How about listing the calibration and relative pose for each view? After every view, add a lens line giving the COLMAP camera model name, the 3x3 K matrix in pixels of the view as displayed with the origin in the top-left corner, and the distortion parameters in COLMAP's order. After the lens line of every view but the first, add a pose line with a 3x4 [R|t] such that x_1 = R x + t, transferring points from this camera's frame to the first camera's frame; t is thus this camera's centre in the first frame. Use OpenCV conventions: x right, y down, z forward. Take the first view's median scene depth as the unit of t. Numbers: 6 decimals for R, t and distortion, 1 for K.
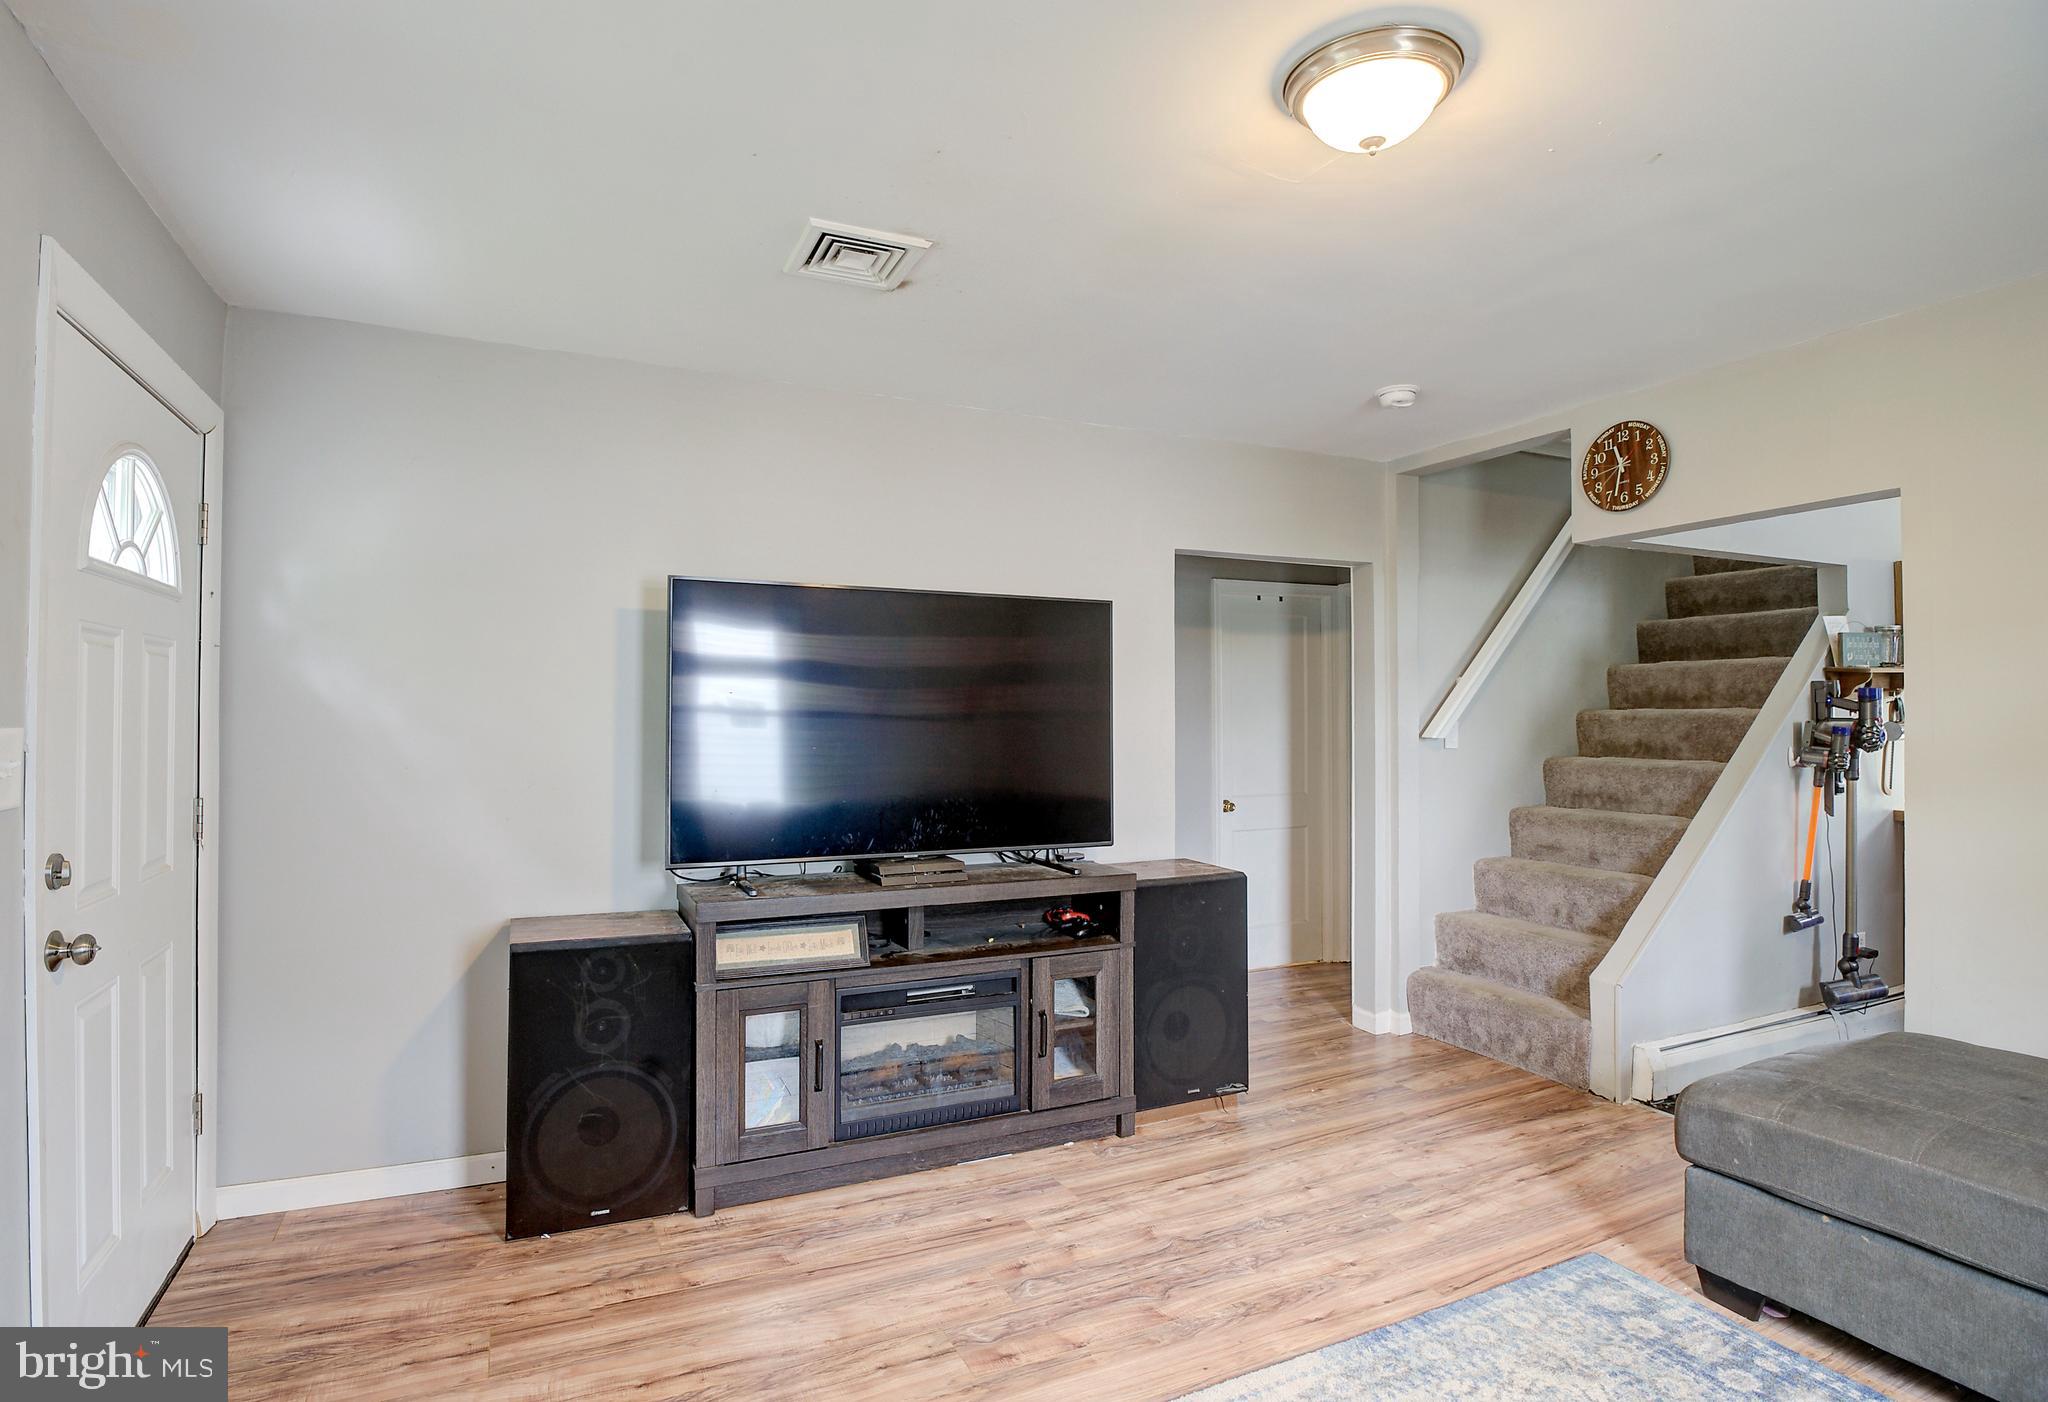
lens RADIAL K [[1030.0, 0, 983.9], [0, 1030.0, 702.7], [0, 0, 1]] dist [-0.027229, 0.000307]
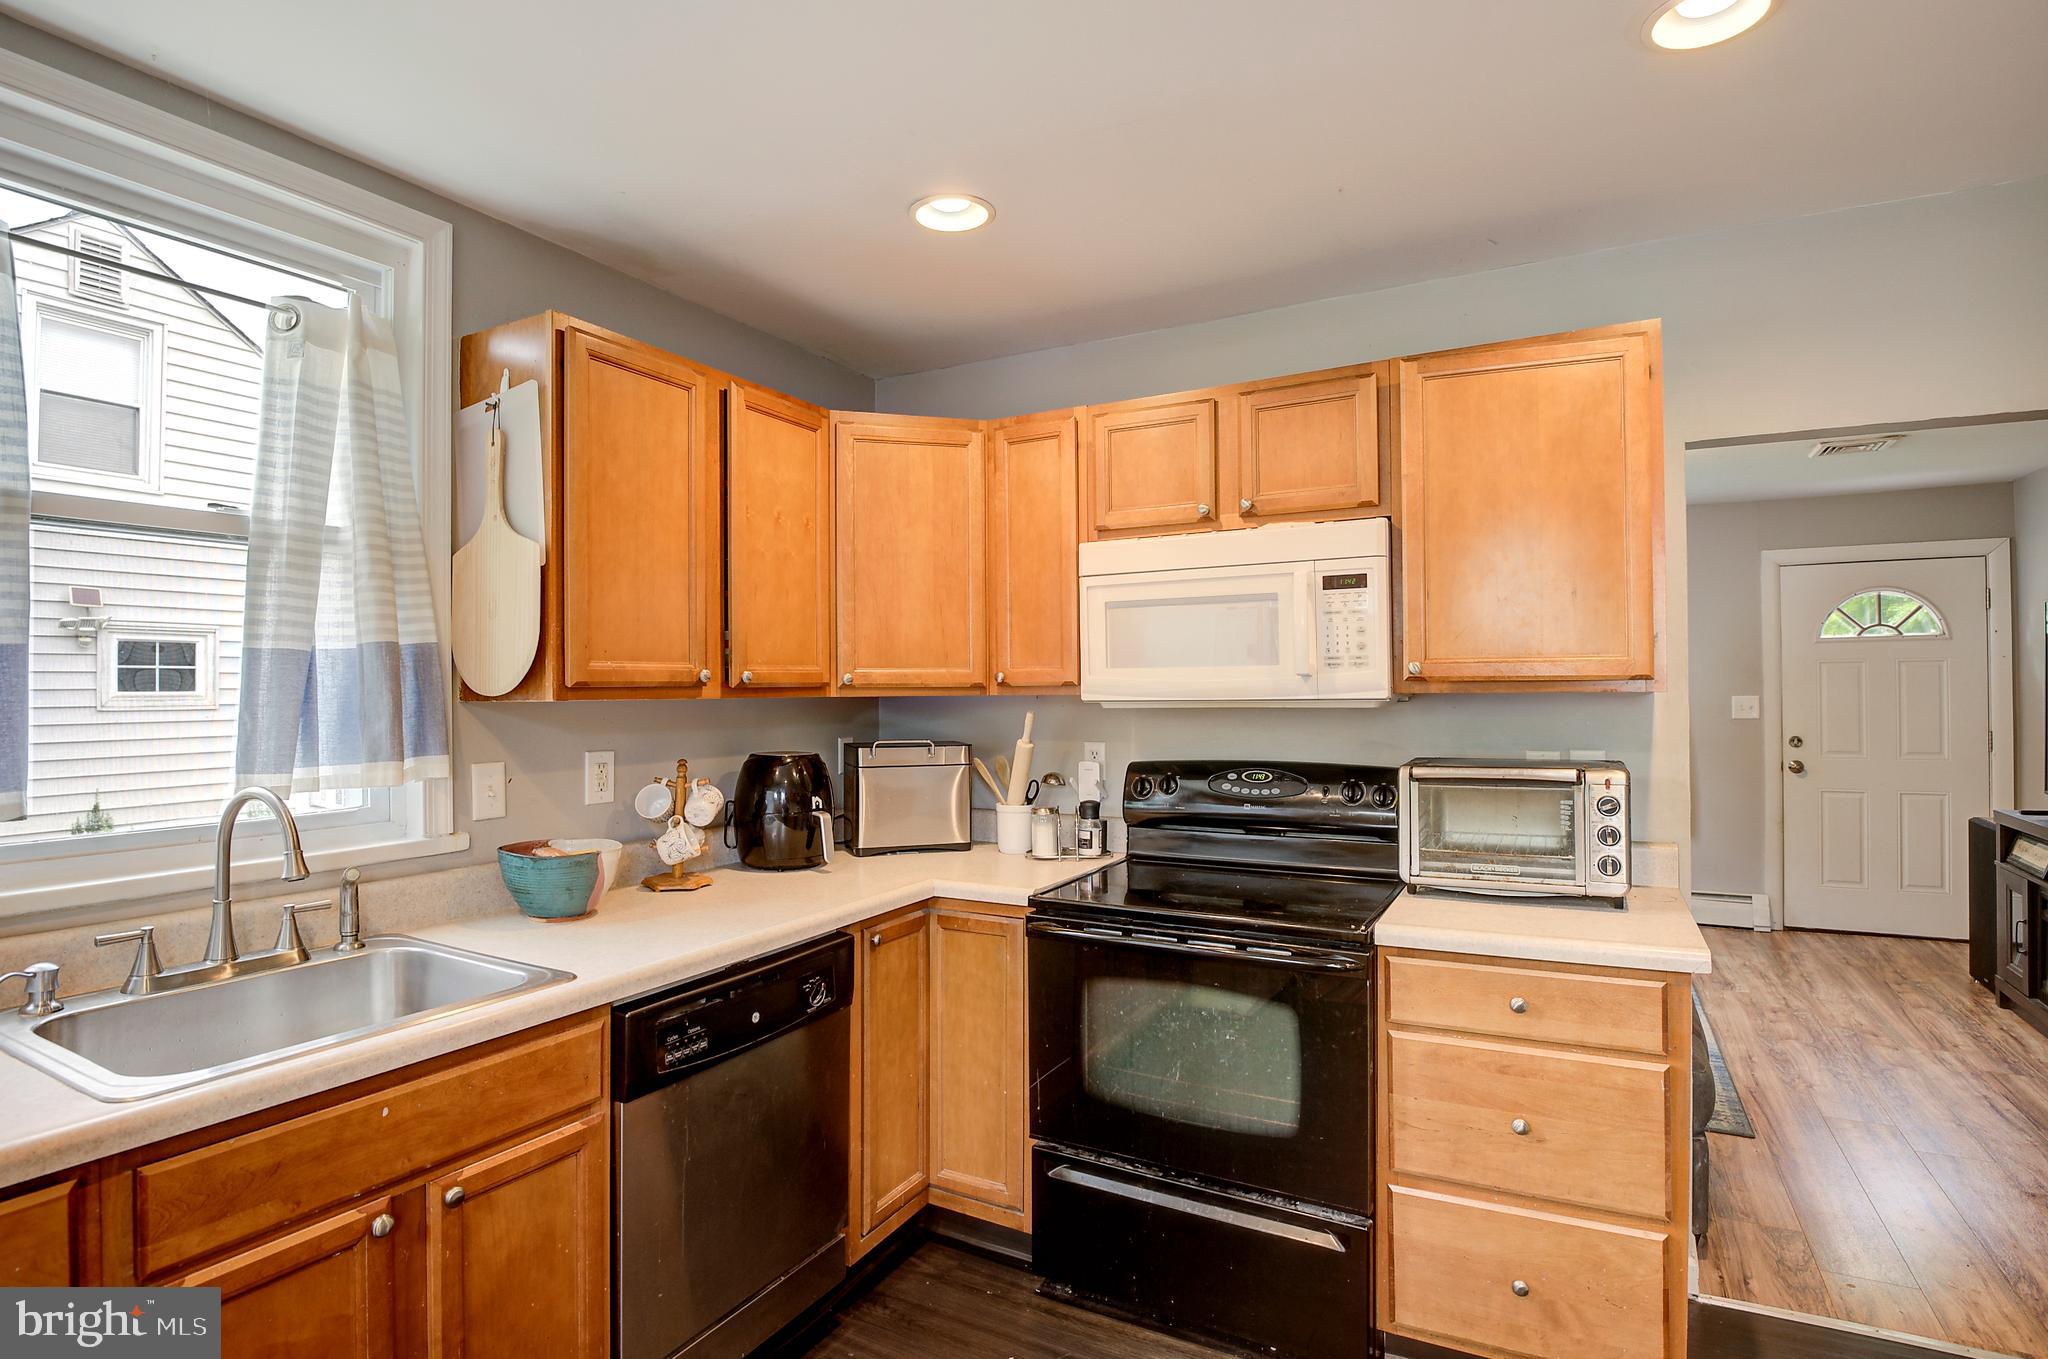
lens RADIAL K [[1002.5, 0, 1034.5], [0, 1002.5, 679.2], [0, 0, 1]] dist [-0.029924, -0.000965]
pose [[-0.796211, 0.000849, -0.605018, 1.556961], [0.016491, 0.999658, -0.020300, -0.003905], [0.604794, -0.026141, -0.795953, 1.100876]]
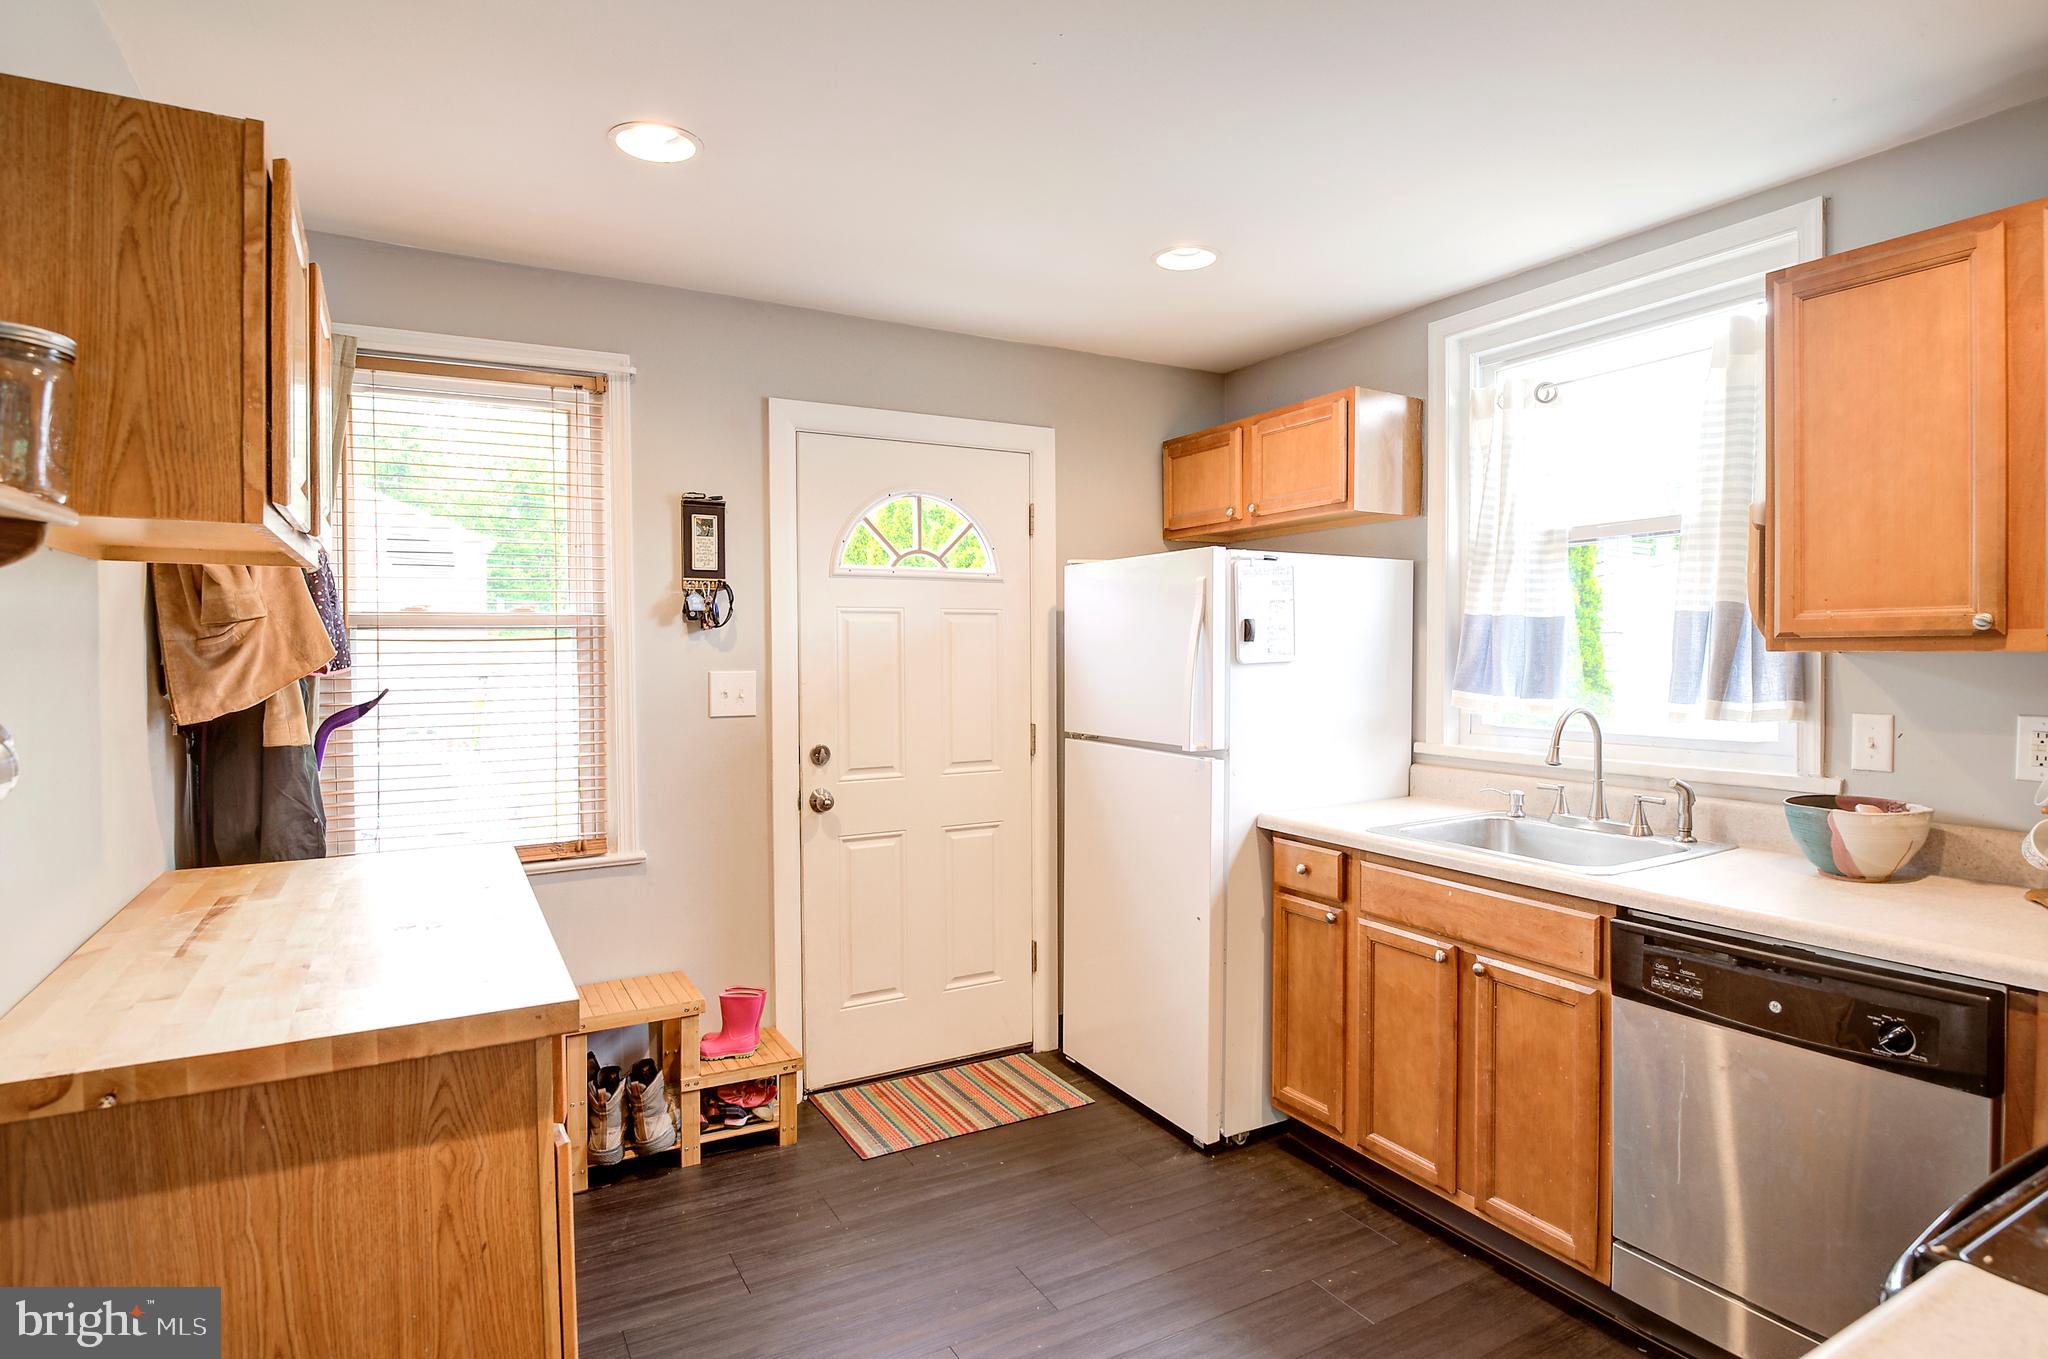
lens RADIAL K [[1078.6, 0, 1022.2], [0, 1078.6, 677.6], [0, 0, 1]] dist [-0.021808, -0.003896]
pose [[-0.092733, -0.021343, 0.995462, 0.821658], [-0.009847, 0.999741, 0.020518, -0.000679], [-0.995642, -0.007899, -0.092919, 0.979571]]
